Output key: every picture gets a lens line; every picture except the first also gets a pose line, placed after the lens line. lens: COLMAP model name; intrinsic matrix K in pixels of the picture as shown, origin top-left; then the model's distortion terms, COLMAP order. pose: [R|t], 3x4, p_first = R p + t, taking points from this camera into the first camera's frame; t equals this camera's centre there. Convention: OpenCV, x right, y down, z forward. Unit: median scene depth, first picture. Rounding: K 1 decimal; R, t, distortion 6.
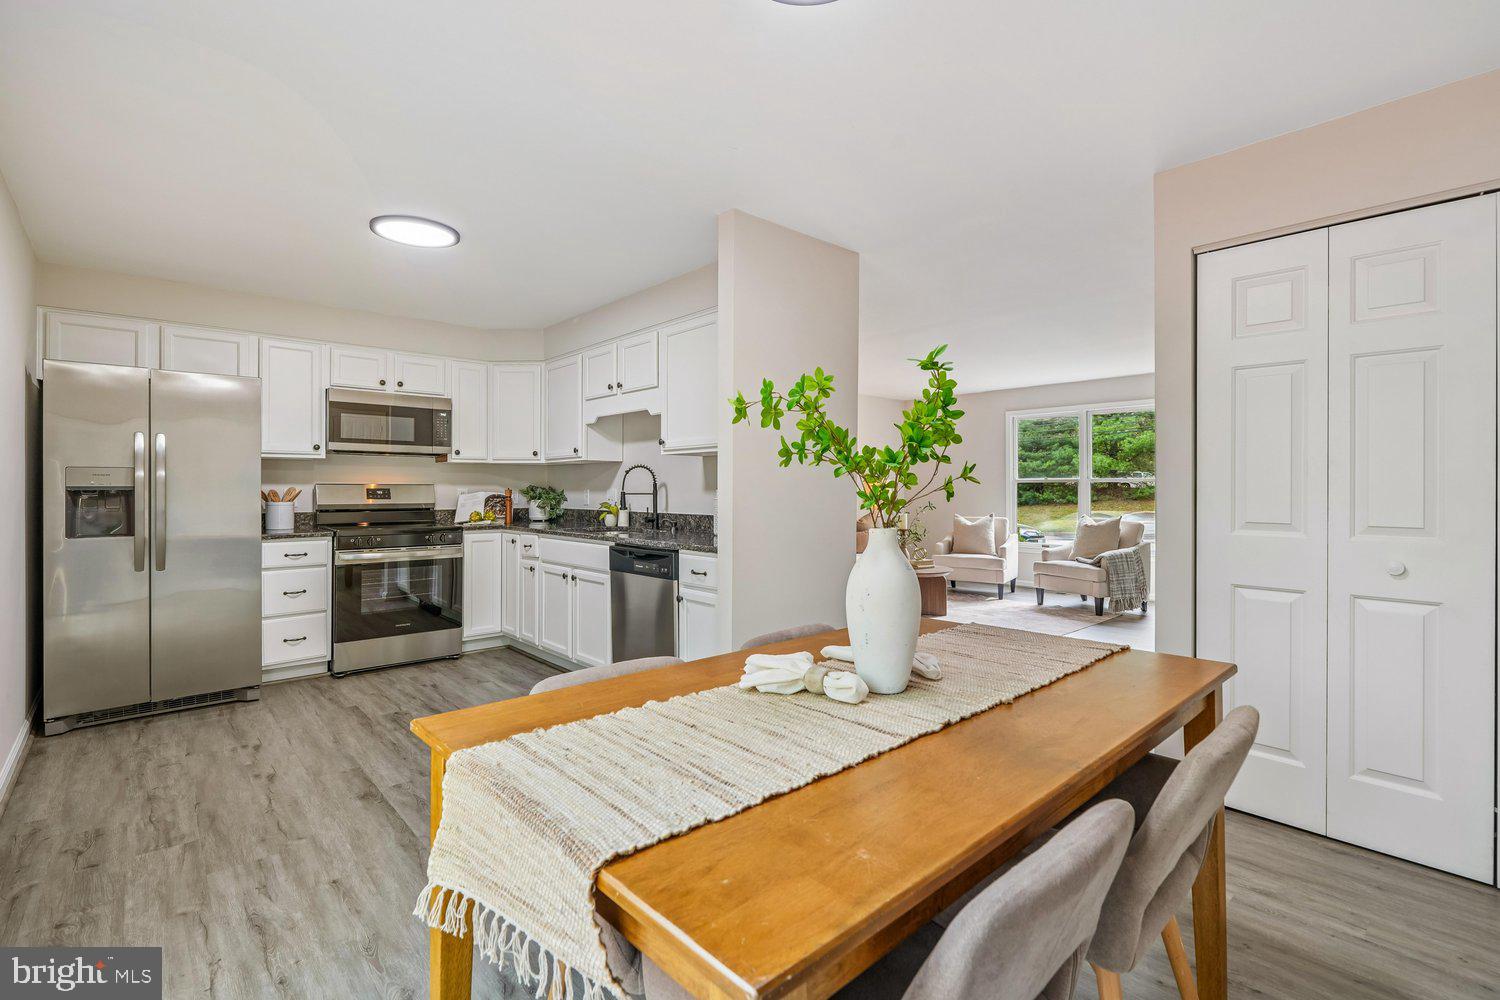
lens RADIAL K [[703.1, 0, 782.7], [0, 703.1, 489.5], [0, 0, 1]] dist [0.002946, -0.004883]
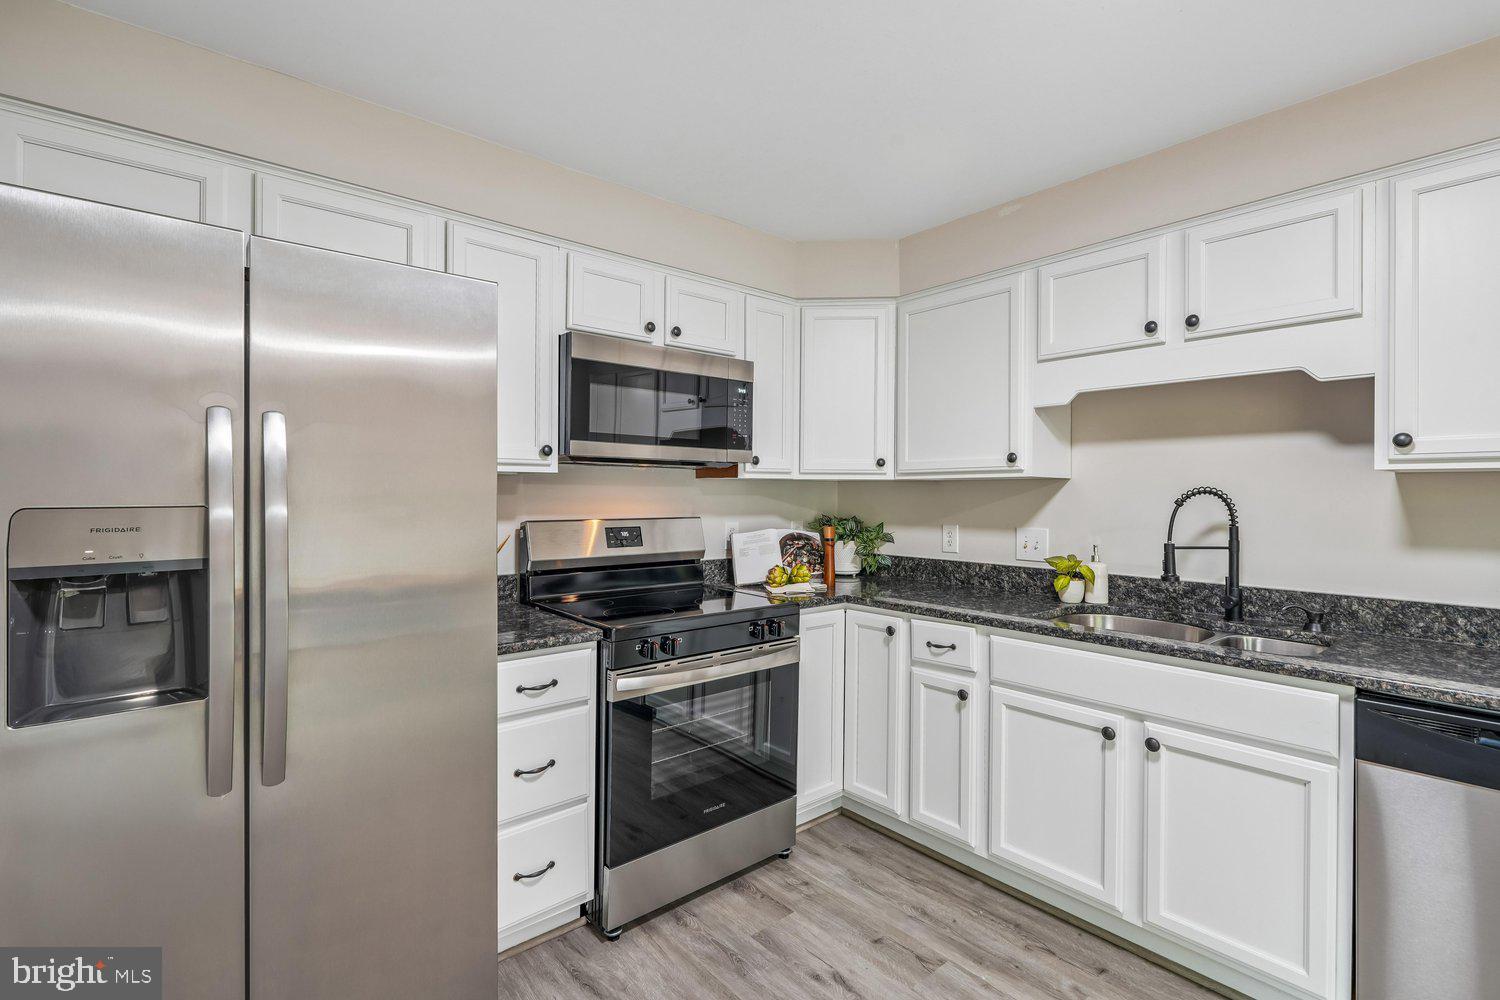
lens RADIAL K [[703.1, 0, 773.5], [0, 703.1, 492.5], [0, 0, 1]] dist [0.002946, -0.004883]
pose [[0.999645, 0.003751, -0.026375, -0.474902], [-0.003775, 0.999993, -0.000861, -0.029759], [0.026372, 0.000960, 0.999652, 0.493354]]
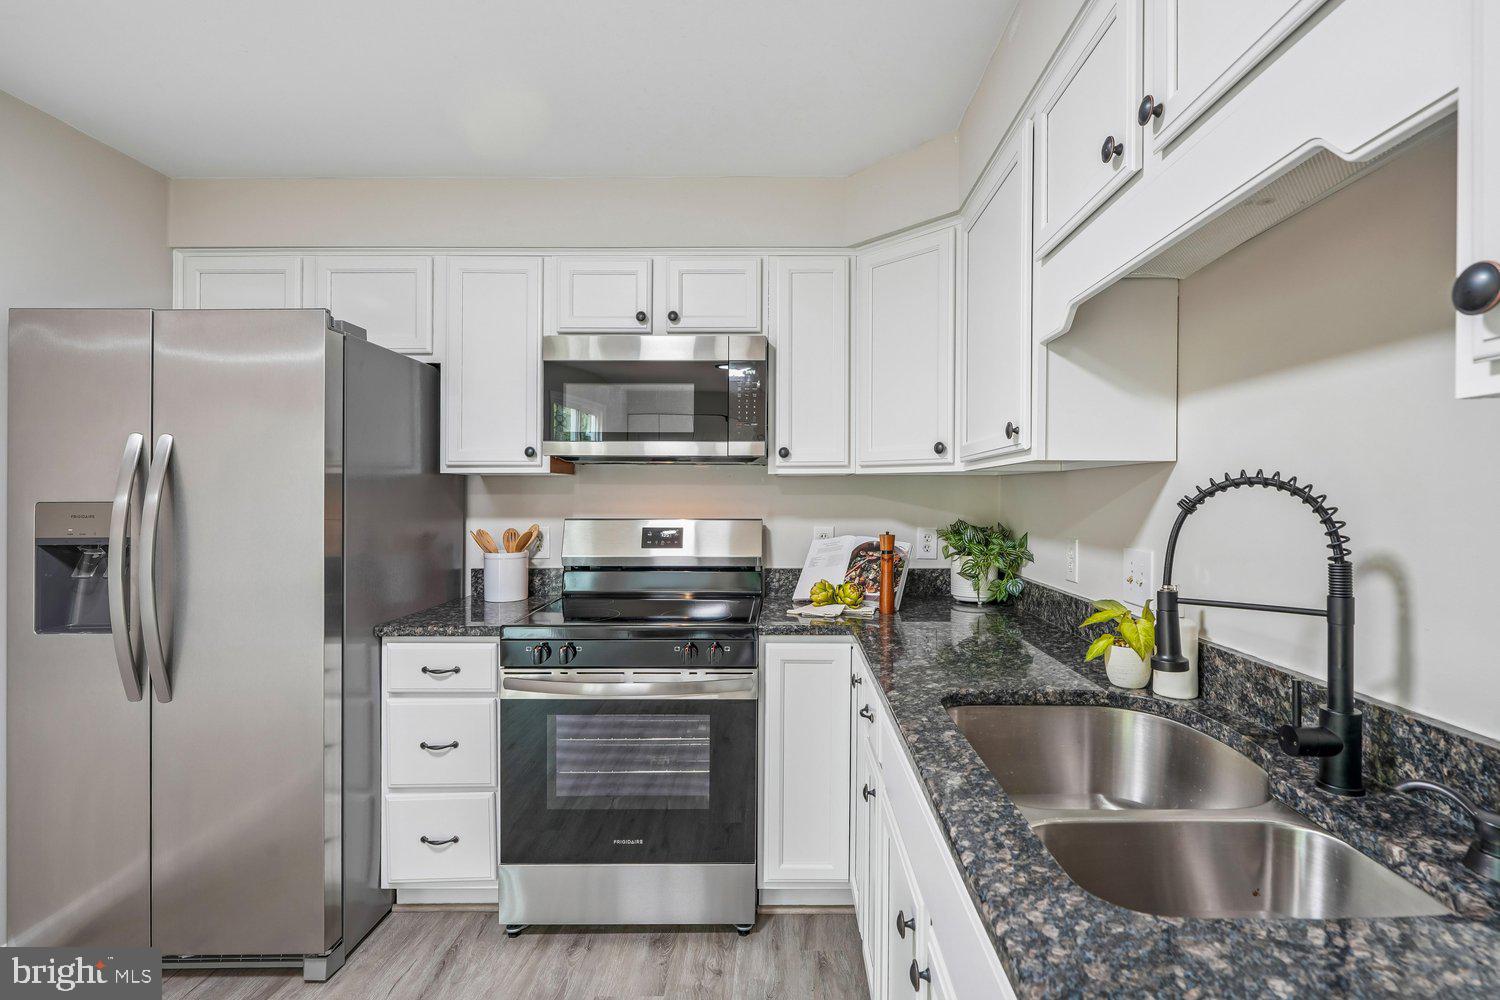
lens RADIAL K [[703.1, 0, 795.2], [0, 703.1, 496.9], [0, 0, 1]] dist [0.002946, -0.004883]
pose [[0.734823, 0.002550, -0.678254, -0.156134], [-0.000792, 0.999995, 0.002901, -0.027466], [0.678259, -0.001594, 0.734821, 0.727175]]
